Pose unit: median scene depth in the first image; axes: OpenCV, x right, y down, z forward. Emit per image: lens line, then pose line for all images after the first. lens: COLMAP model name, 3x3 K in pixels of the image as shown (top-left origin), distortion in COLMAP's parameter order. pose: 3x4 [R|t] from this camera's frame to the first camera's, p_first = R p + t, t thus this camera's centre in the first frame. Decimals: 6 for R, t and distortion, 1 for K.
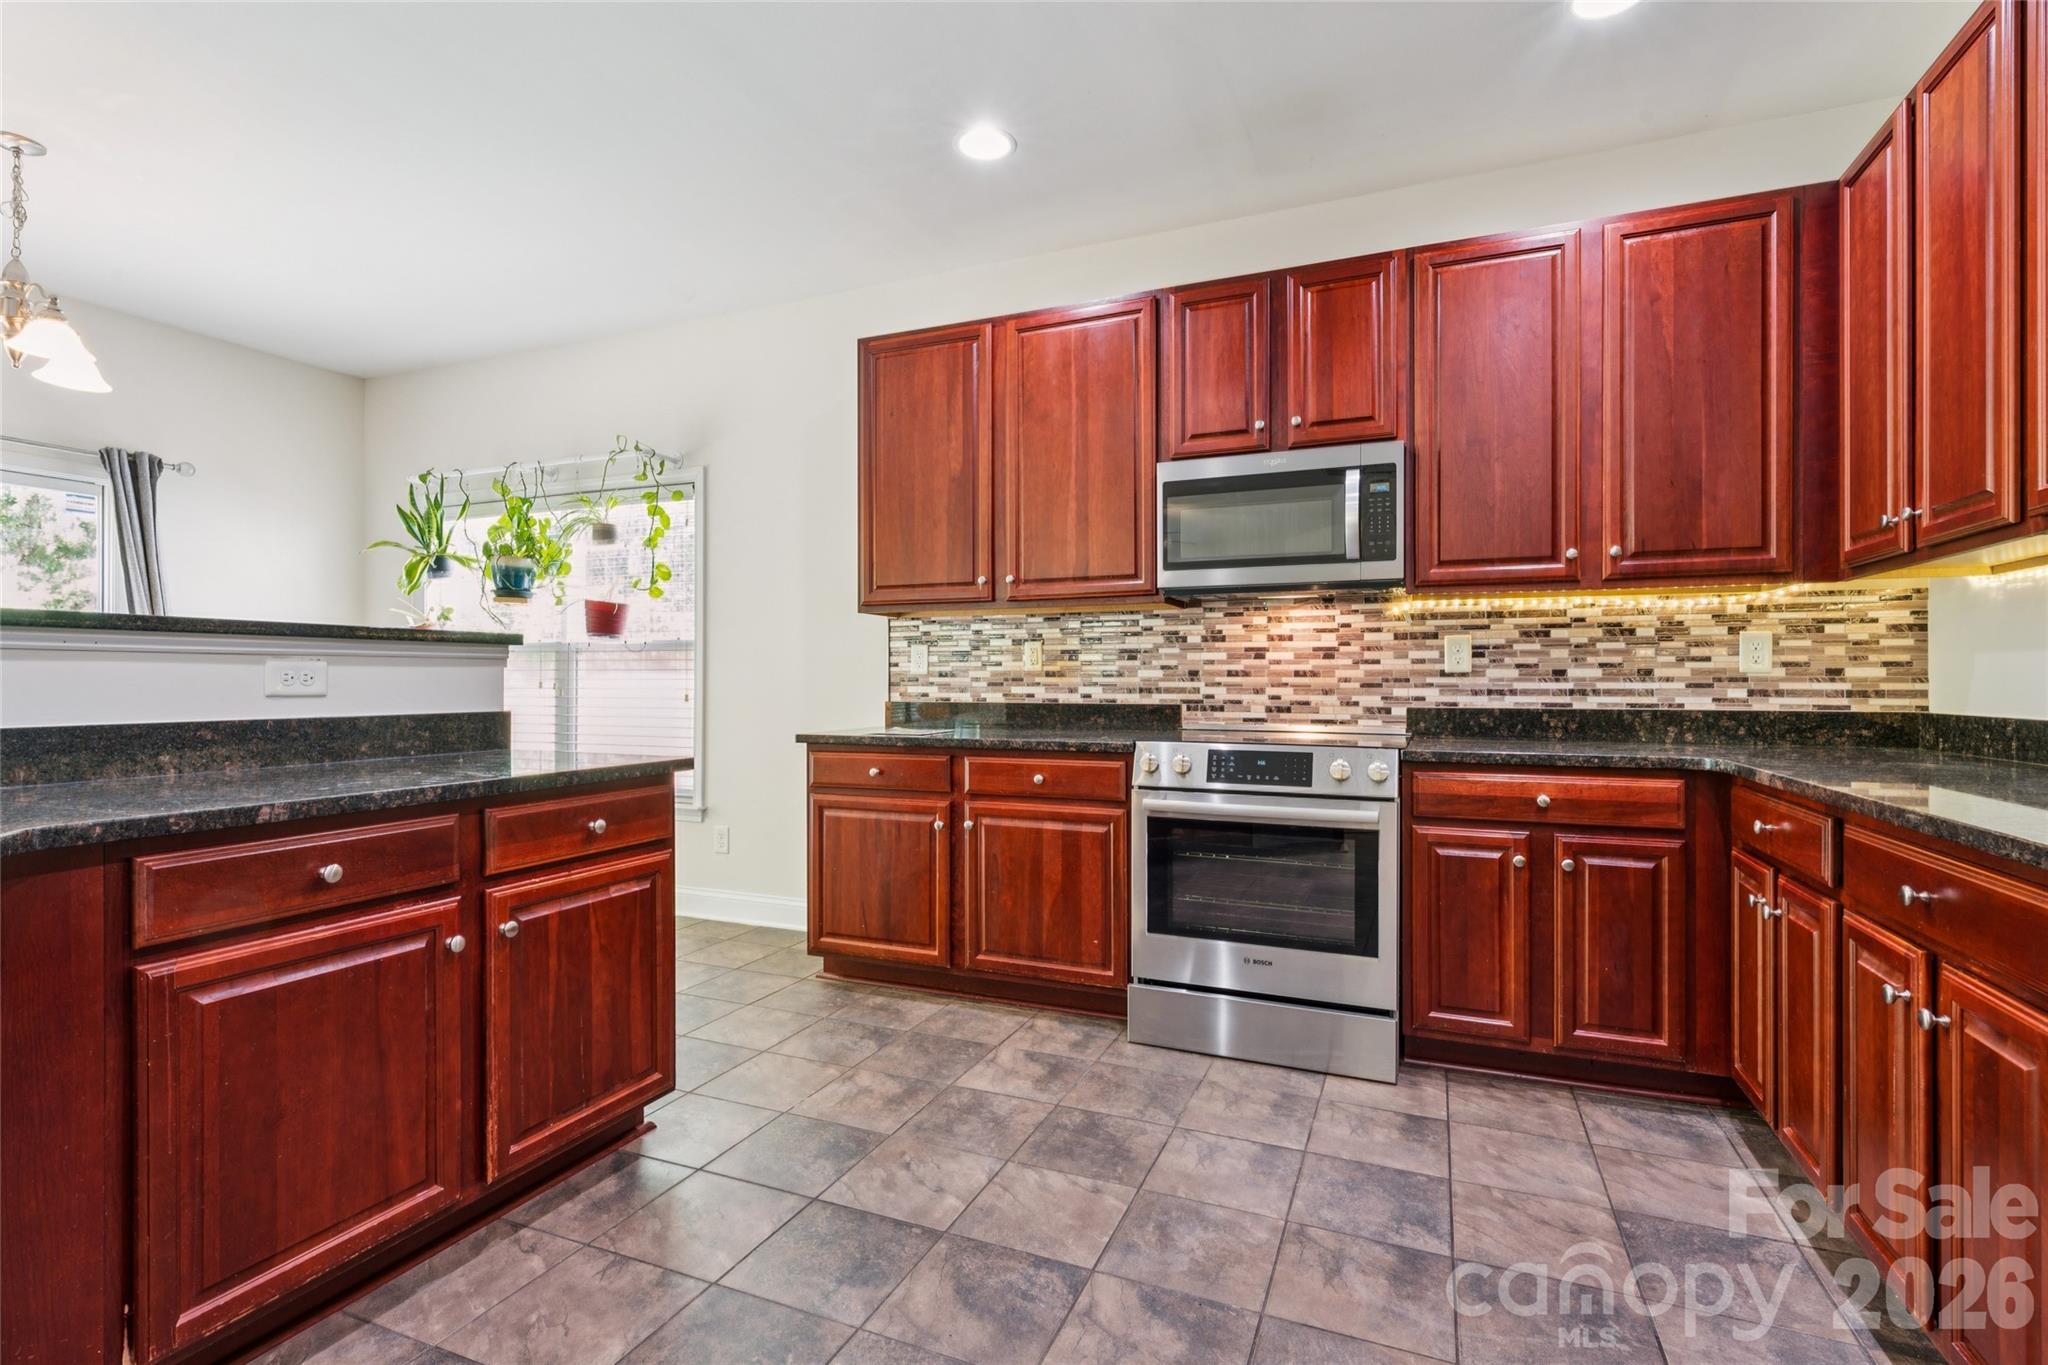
lens RADIAL K [[955.2, 0, 1028.7], [0, 955.2, 682.1], [0, 0, 1]] dist [0.000249, 0.000343]
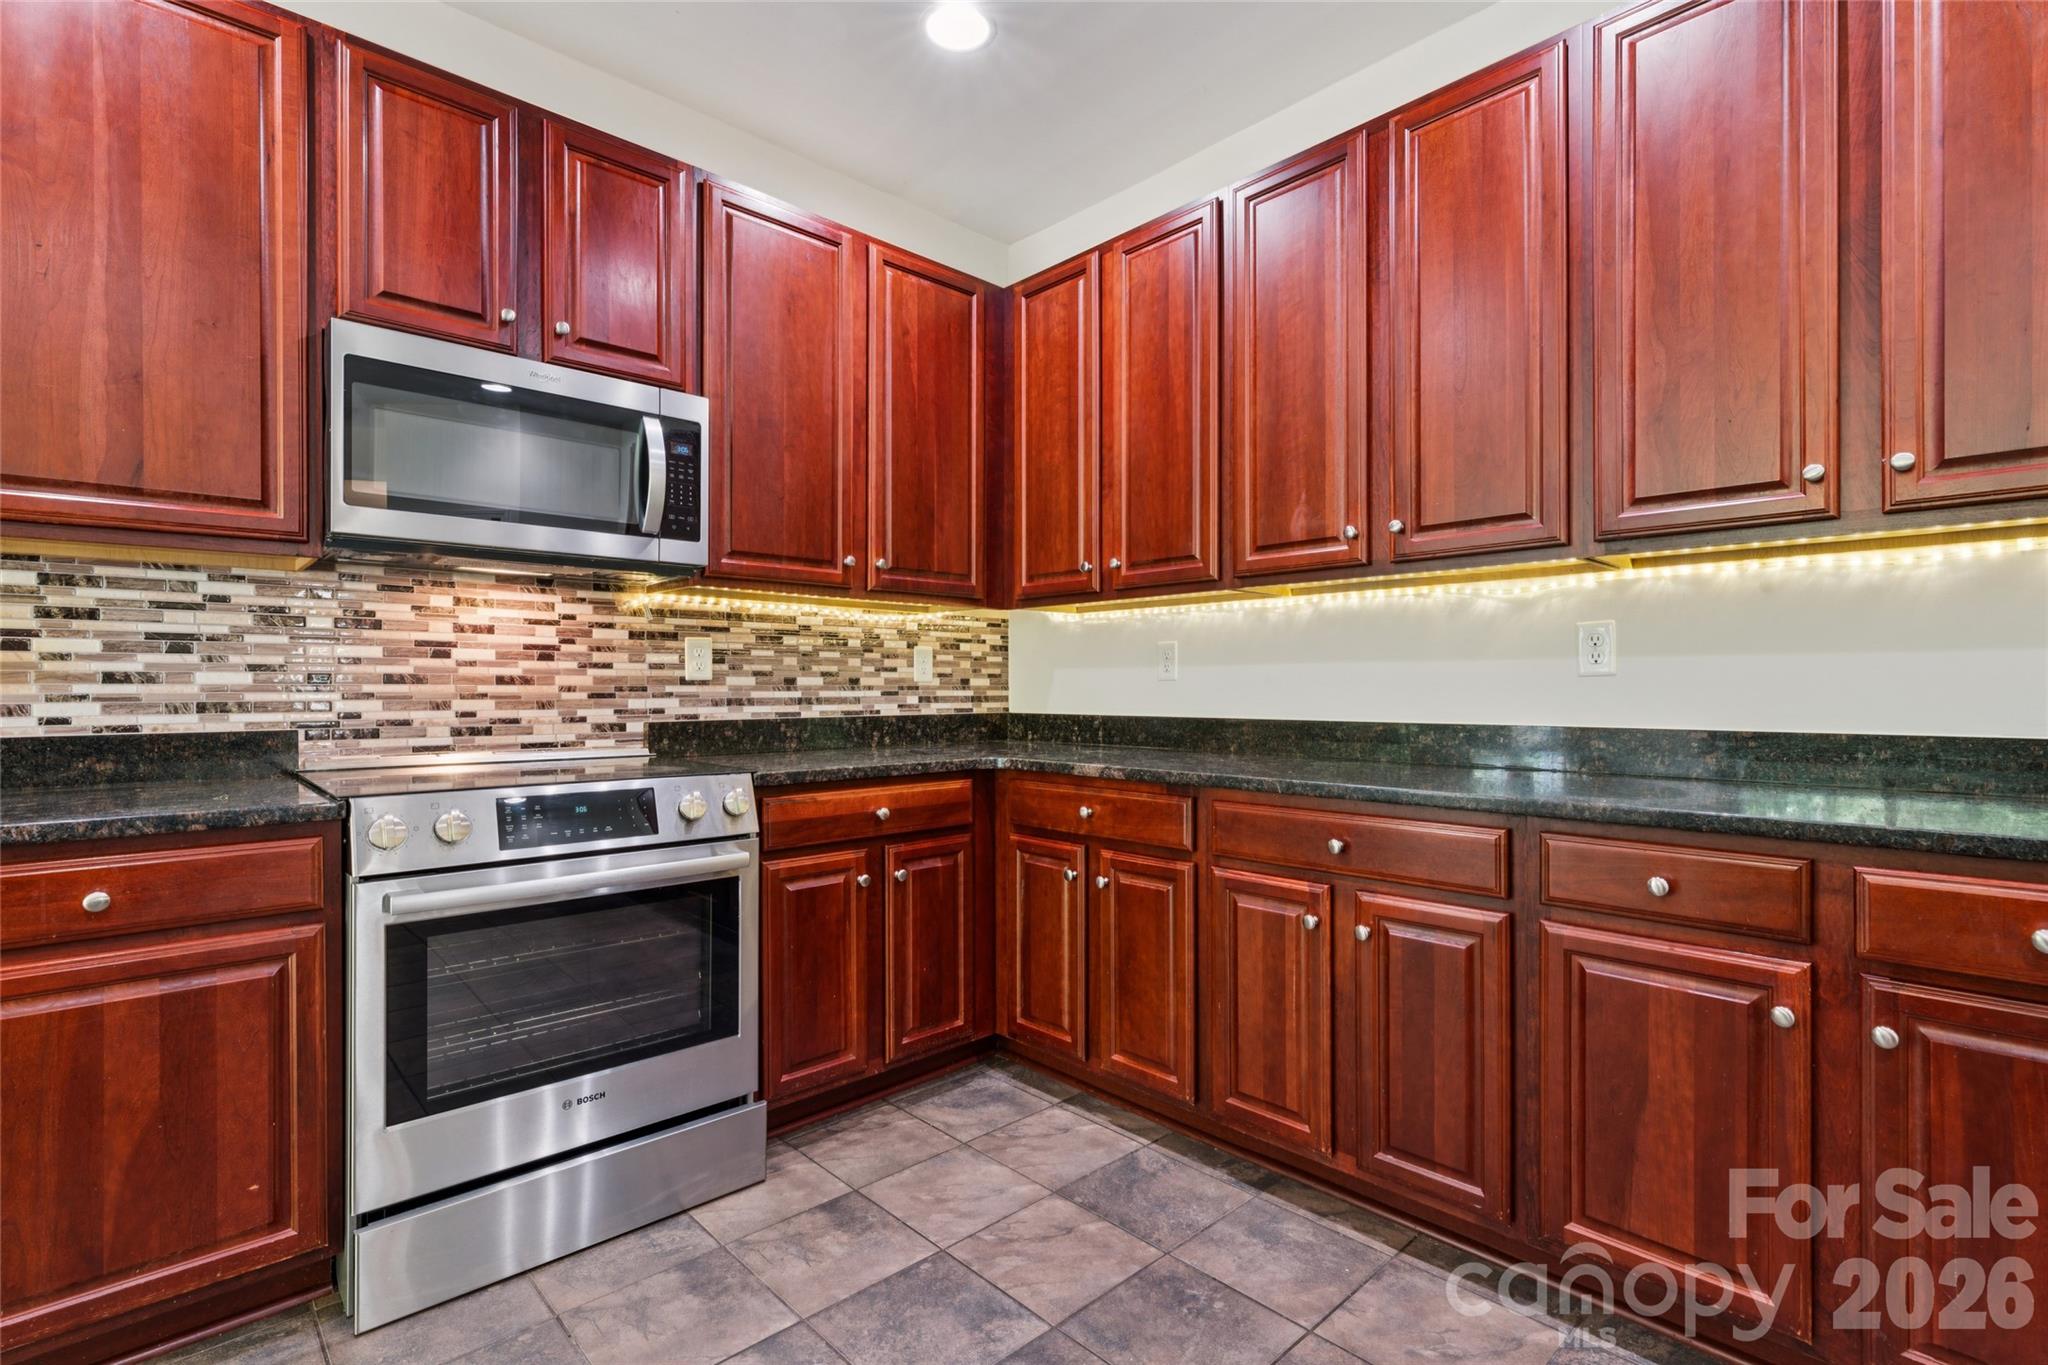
lens RADIAL K [[955.2, 0, 1027.4], [0, 955.2, 686.9], [0, 0, 1]] dist [0.000249, 0.000343]
pose [[0.403499, -0.000505, 0.914980, -0.270747], [0.002291, 0.999997, -0.000459, -0.003390], [-0.914977, 0.002281, 0.403499, 0.447543]]
